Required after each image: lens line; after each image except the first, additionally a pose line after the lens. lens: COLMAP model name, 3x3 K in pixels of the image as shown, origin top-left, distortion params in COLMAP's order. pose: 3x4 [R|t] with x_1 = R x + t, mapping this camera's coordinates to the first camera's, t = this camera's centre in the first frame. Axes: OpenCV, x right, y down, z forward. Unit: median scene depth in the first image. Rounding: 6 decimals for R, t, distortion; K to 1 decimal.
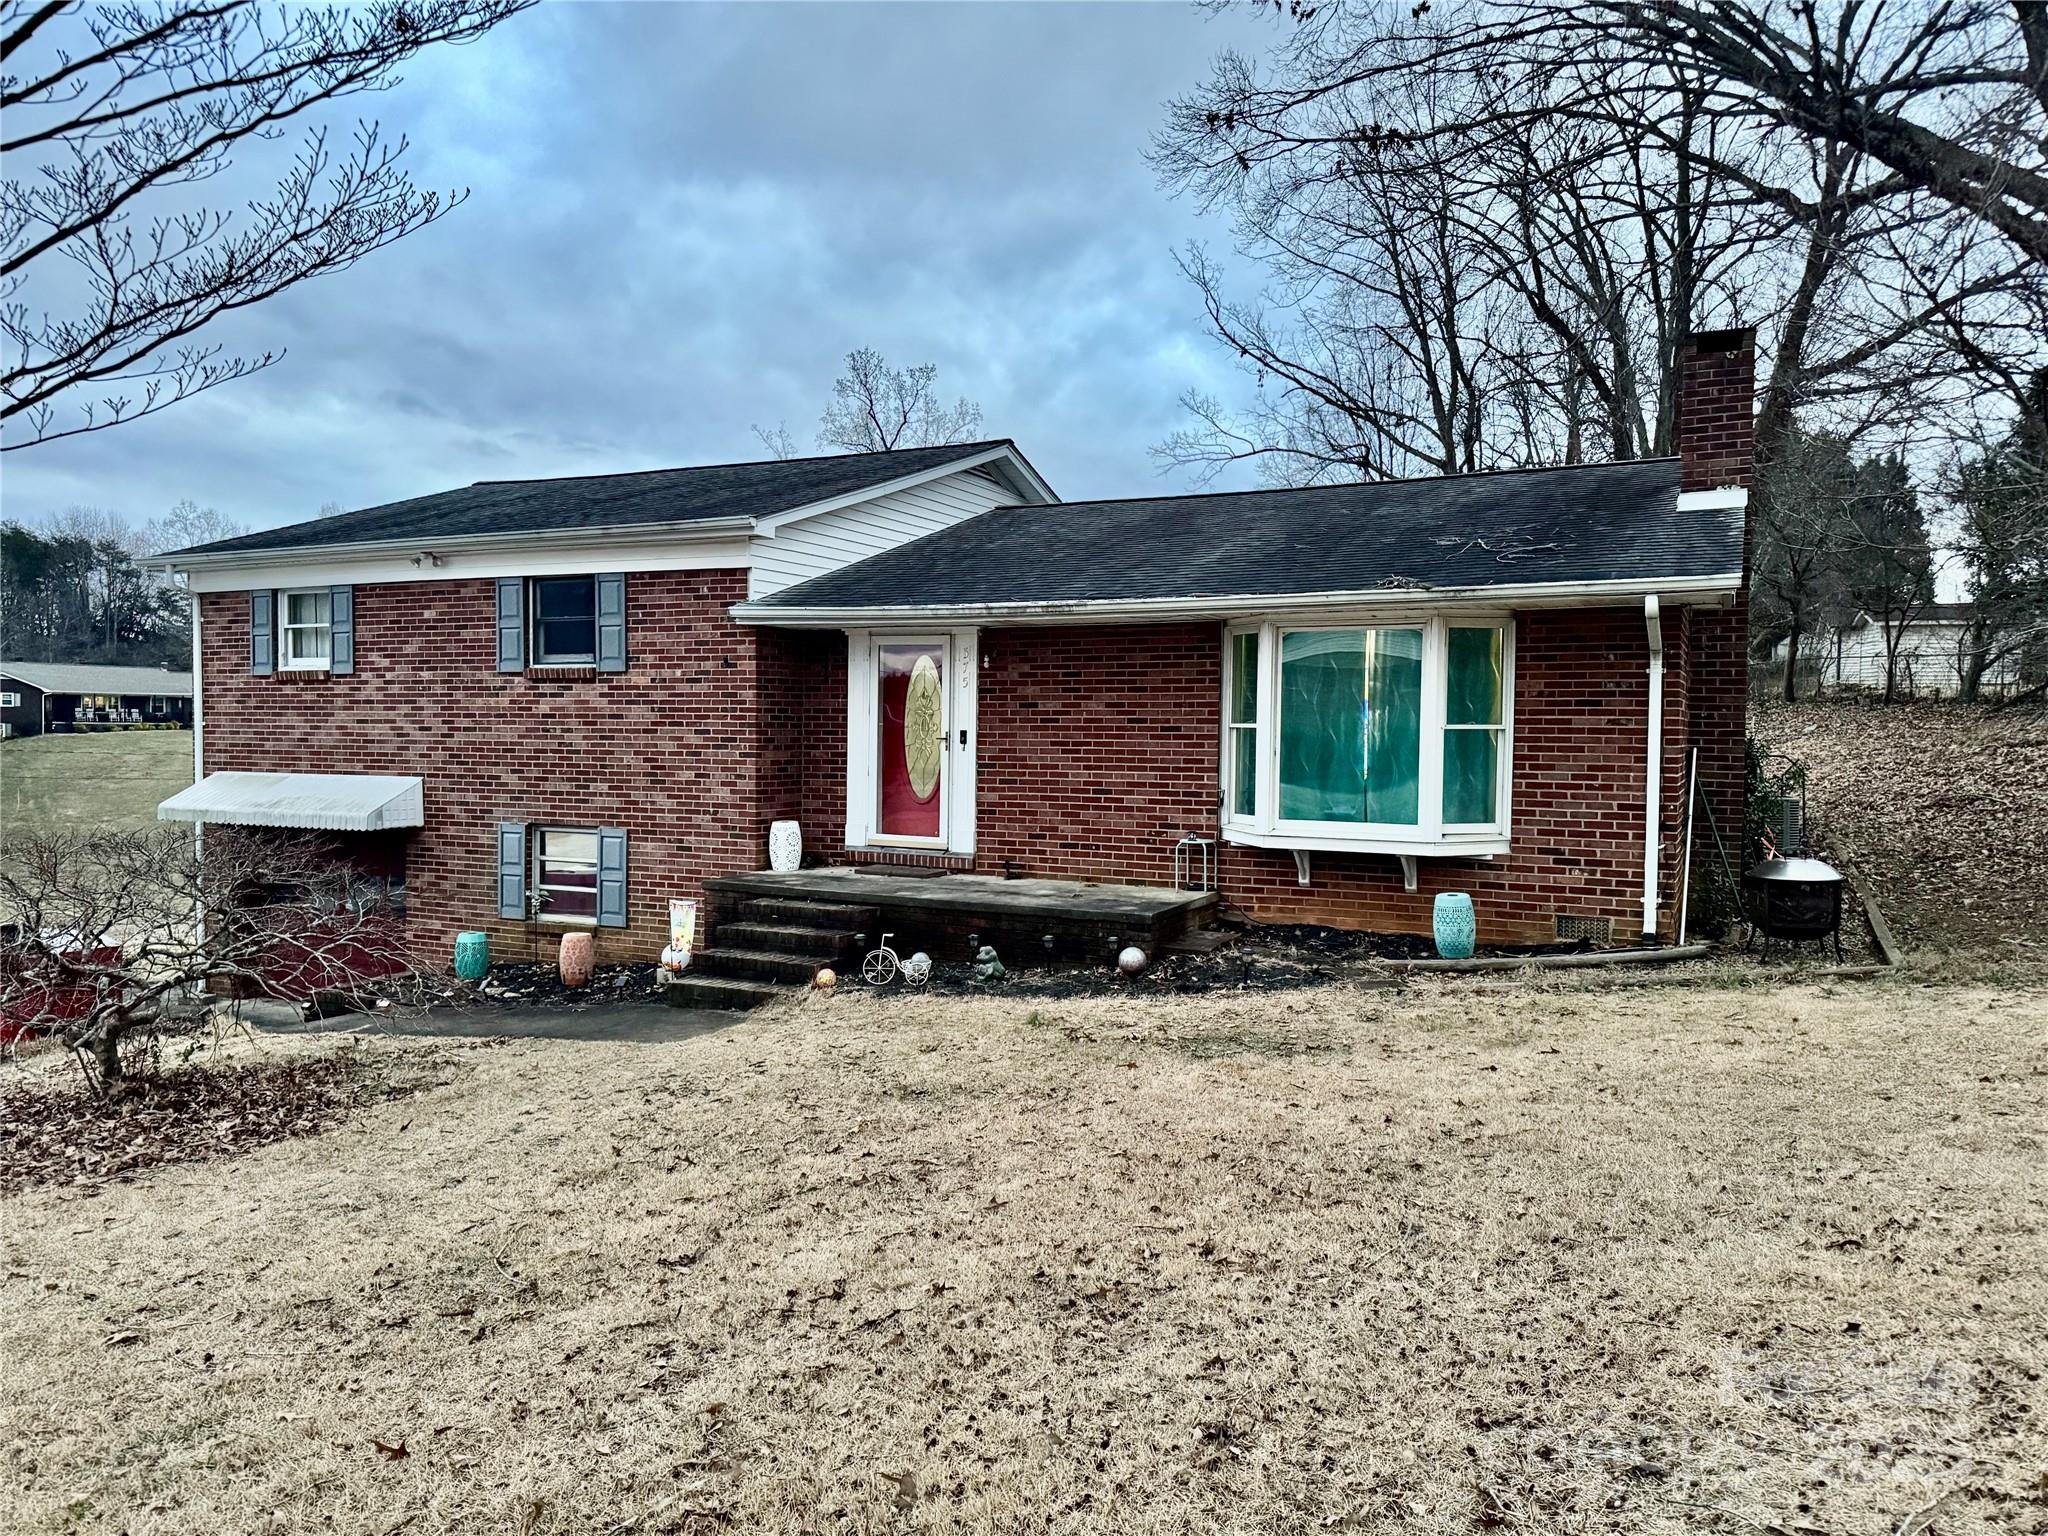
lens RADIAL K [[1434.9, 0, 1024.0], [0, 1434.9, 768.0], [0, 0, 1]] dist [-0.004705, -0.003305]
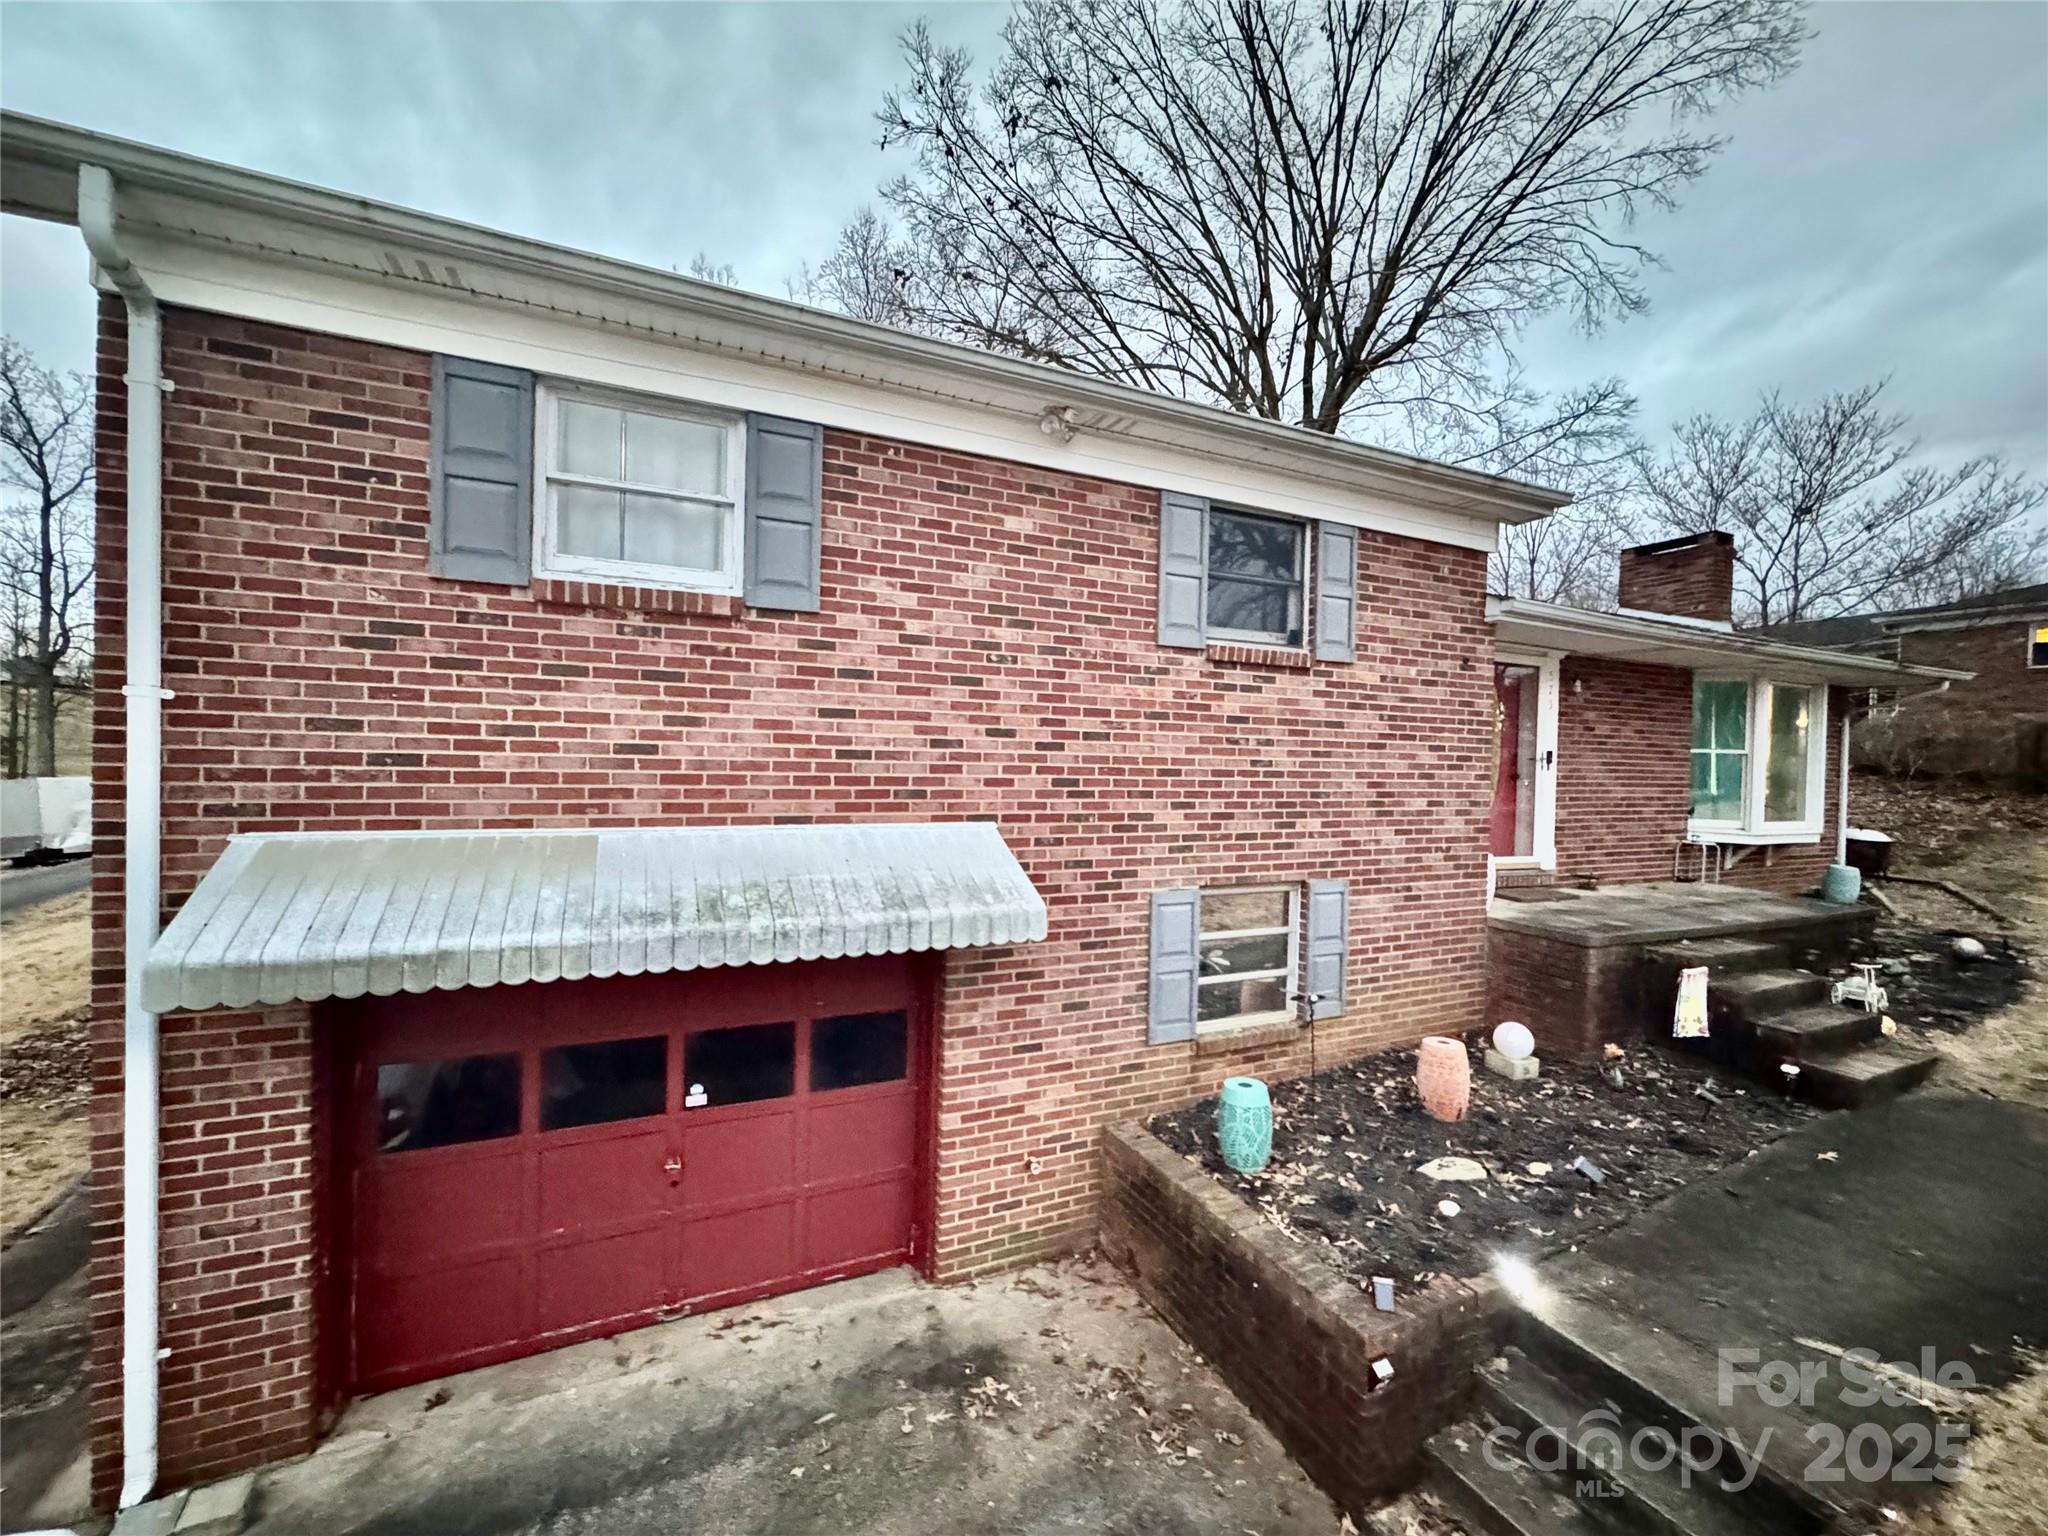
lens RADIAL K [[816.9, 0, 1024.0], [0, 816.9, 768.0], [0, 0, 1]] dist [-0.001016, -0.000221]
pose [[0.656904, -0.004850, 0.753958, -0.690834], [0.003039, 0.999988, 0.003785, -0.016238], [-0.753968, -0.000195, 0.656911, 0.845198]]
